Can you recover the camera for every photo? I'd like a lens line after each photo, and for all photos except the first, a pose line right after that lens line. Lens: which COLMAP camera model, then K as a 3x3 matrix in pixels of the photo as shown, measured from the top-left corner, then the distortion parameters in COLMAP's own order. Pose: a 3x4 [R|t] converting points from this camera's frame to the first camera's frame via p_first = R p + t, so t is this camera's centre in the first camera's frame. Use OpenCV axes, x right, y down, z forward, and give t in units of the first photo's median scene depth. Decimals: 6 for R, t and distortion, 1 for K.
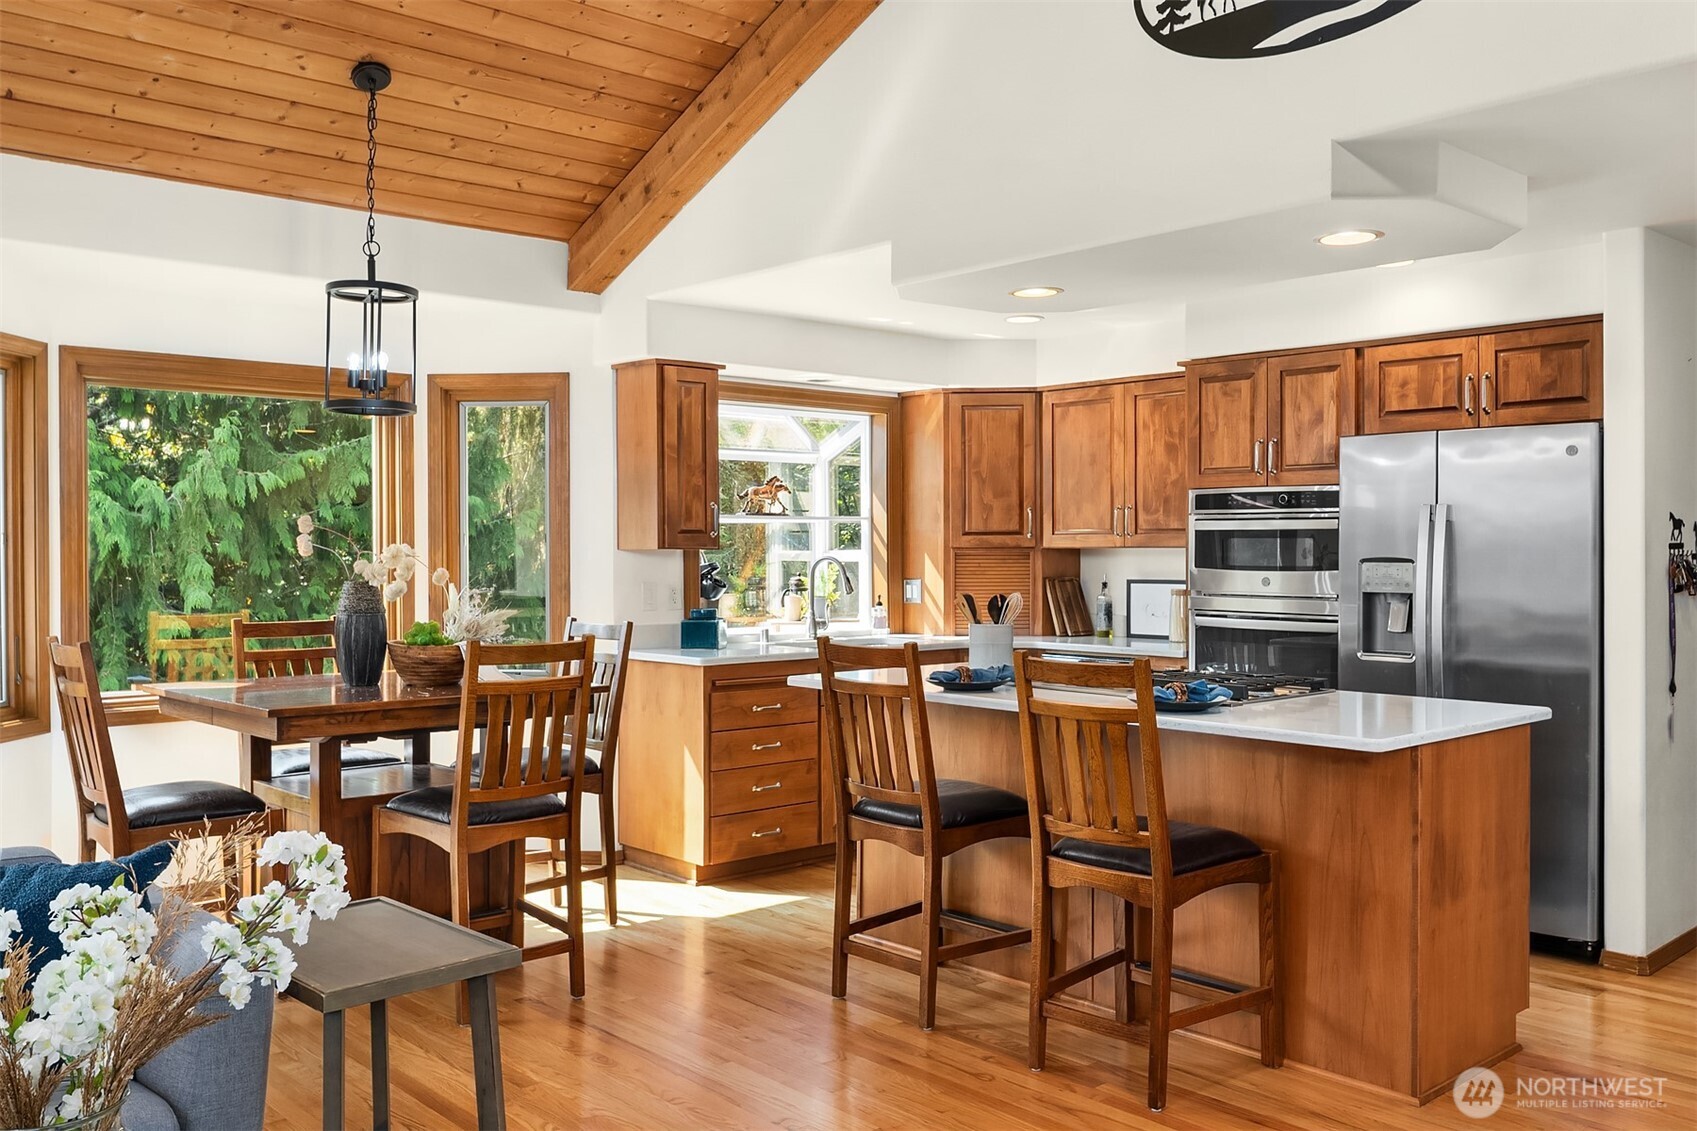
lens RADIAL K [[1423.7, 0, 860.0], [0, 1423.7, 557.7], [0, 0, 1]] dist [0.012099, -0.005742]
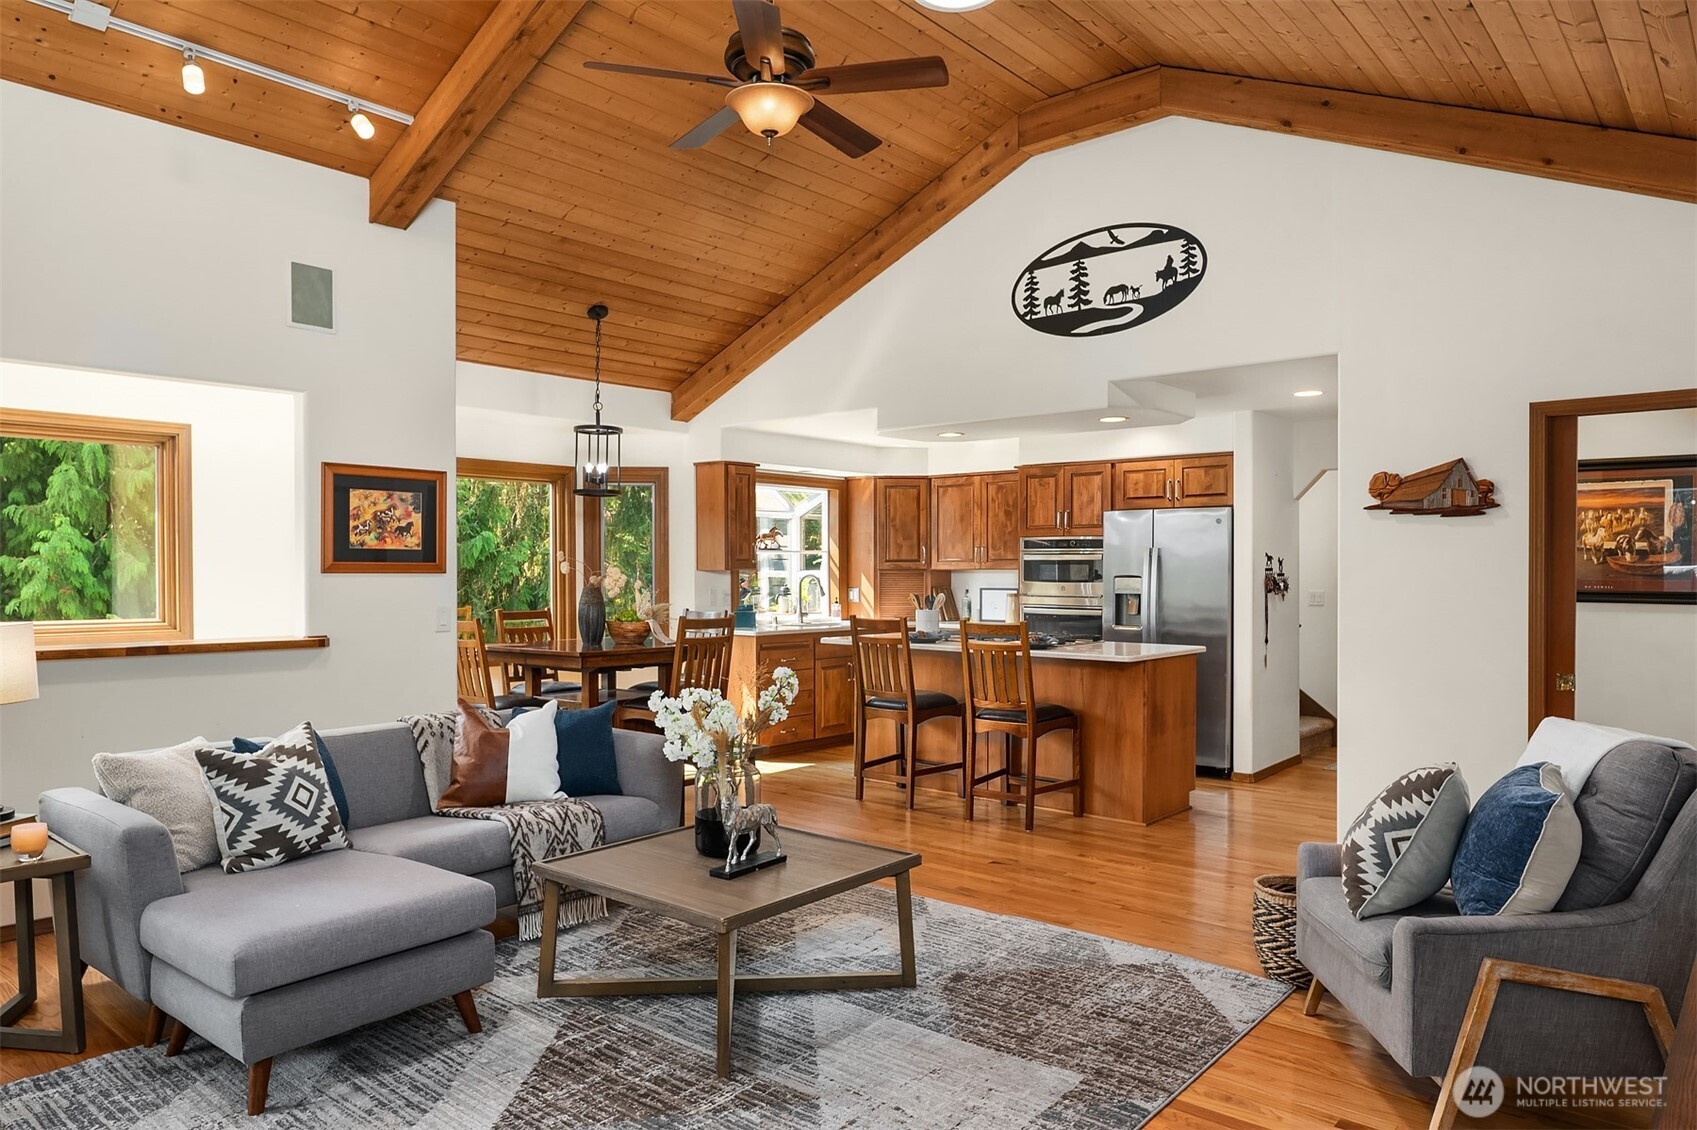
lens RADIAL K [[1097.8, 0, 854.3], [0, 1097.8, 578.4], [0, 0, 1]] dist [0.003209, -0.001299]
pose [[0.992341, 0.001431, 0.123517, -0.171365], [-0.001535, 0.999999, 0.000748, 0.003790], [-0.123515, -0.000932, 0.992342, -0.403990]]
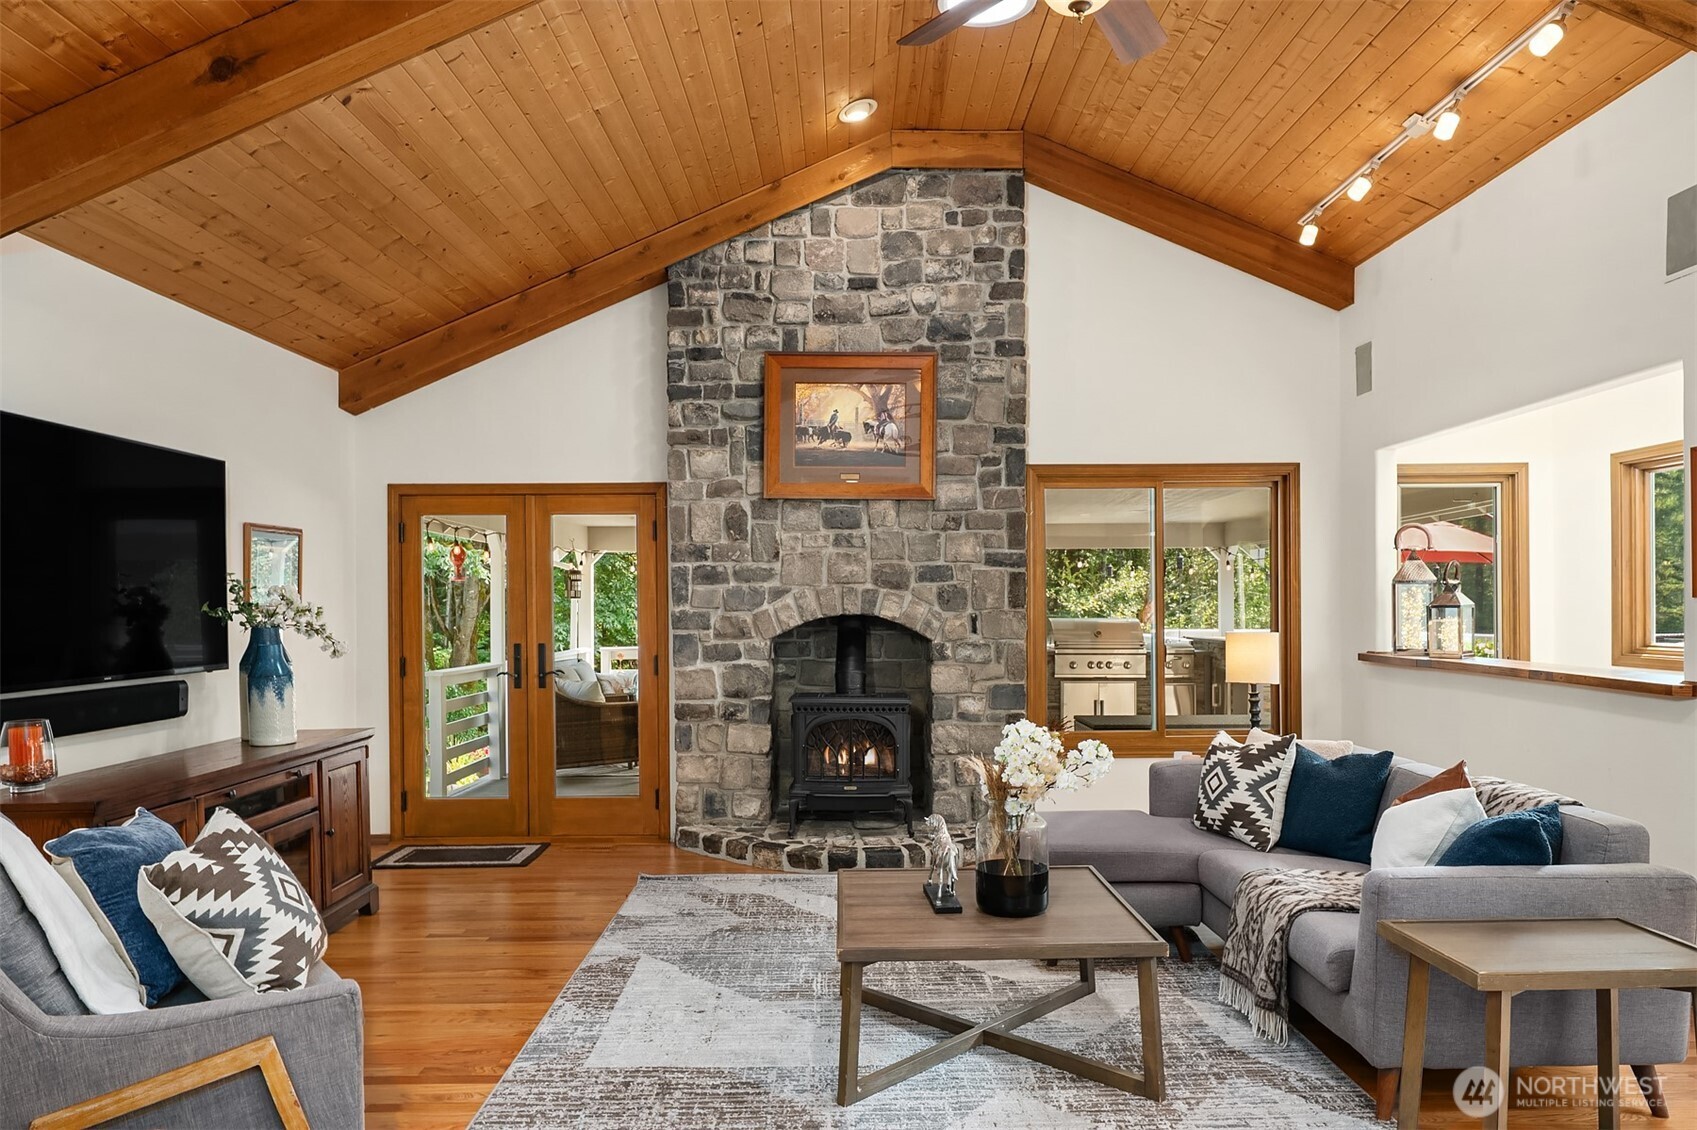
lens RADIAL K [[1097.8, 0, 858.2], [0, 1097.8, 599.0], [0, 0, 1]] dist [0.003209, -0.001299]
pose [[-0.665117, 0.006771, -0.746708, 0.364293], [0.004075, 0.999977, 0.005438, -0.004360], [0.746728, 0.000574, -0.665129, 0.651661]]
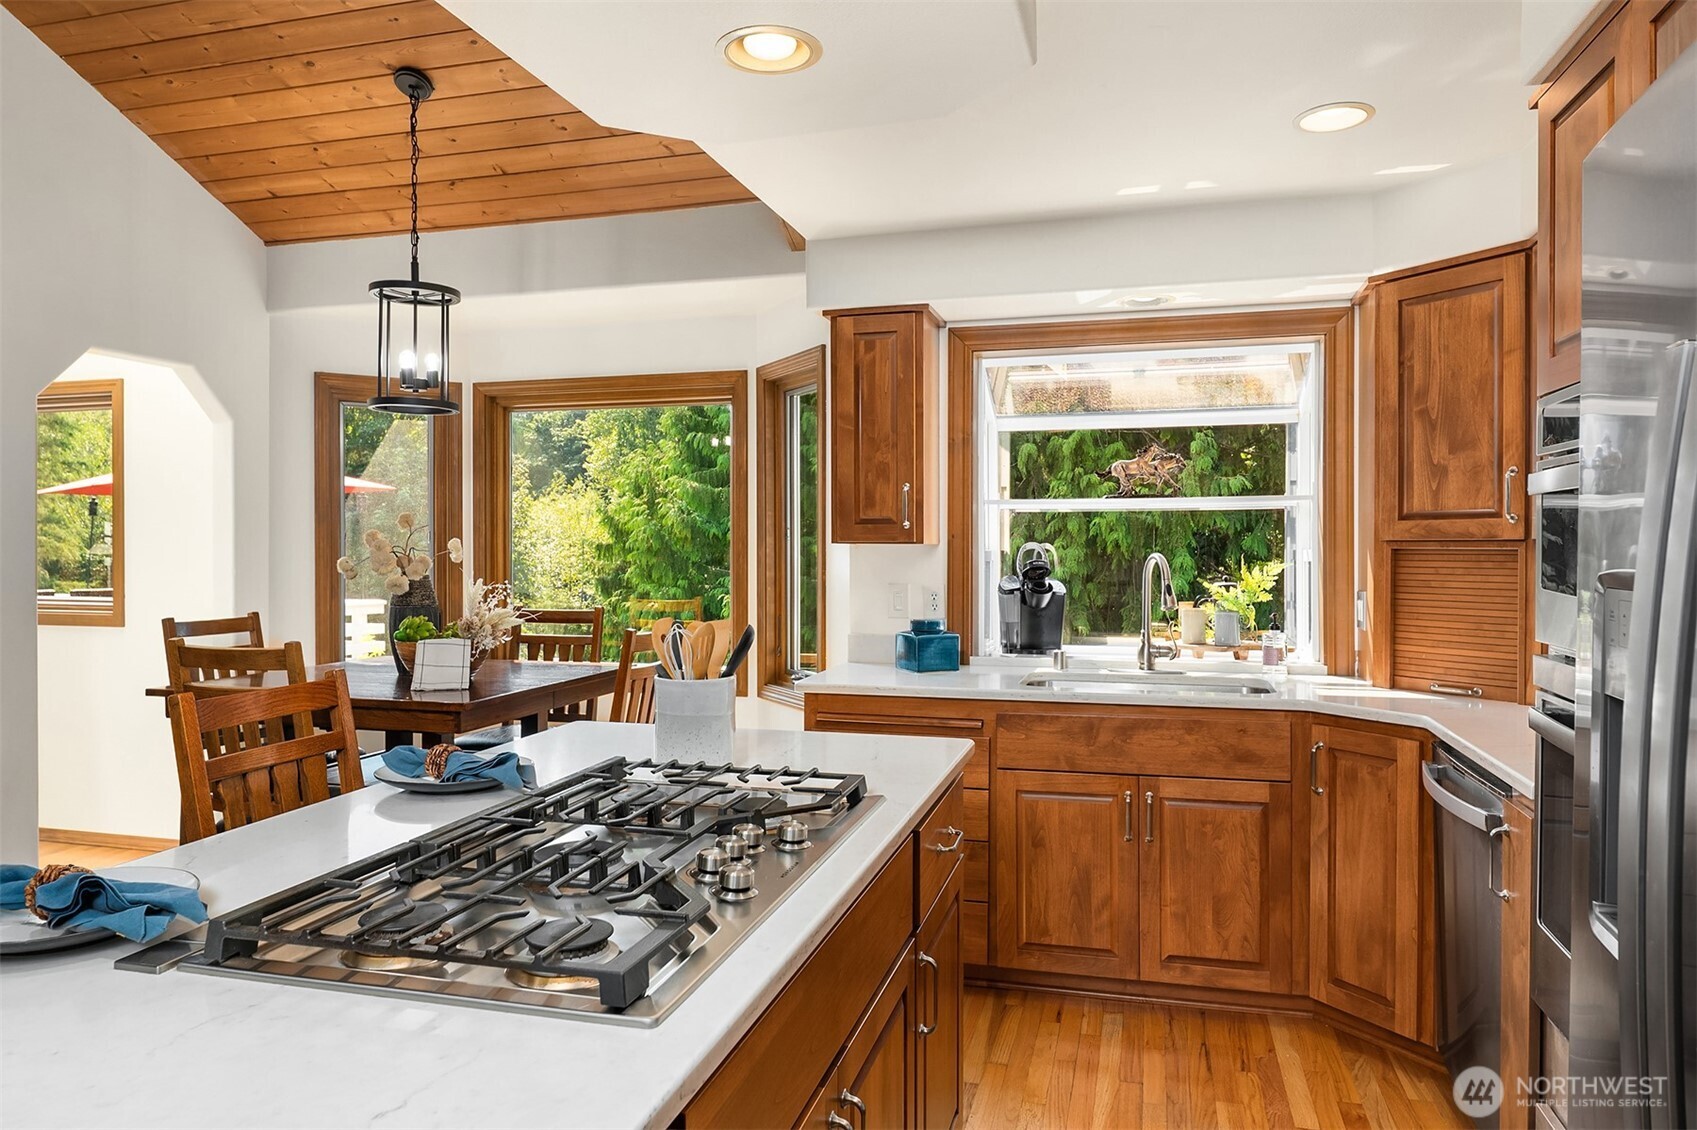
lens RADIAL K [[1097.8, 0, 850.9], [0, 1097.8, 555.9], [0, 0, 1]] dist [0.003209, -0.001299]
pose [[0.541112, 0.009503, -0.840897, 0.451850], [-0.006256, 0.999954, 0.007275, -0.003631], [0.840927, 0.001324, 0.541146, 0.761052]]
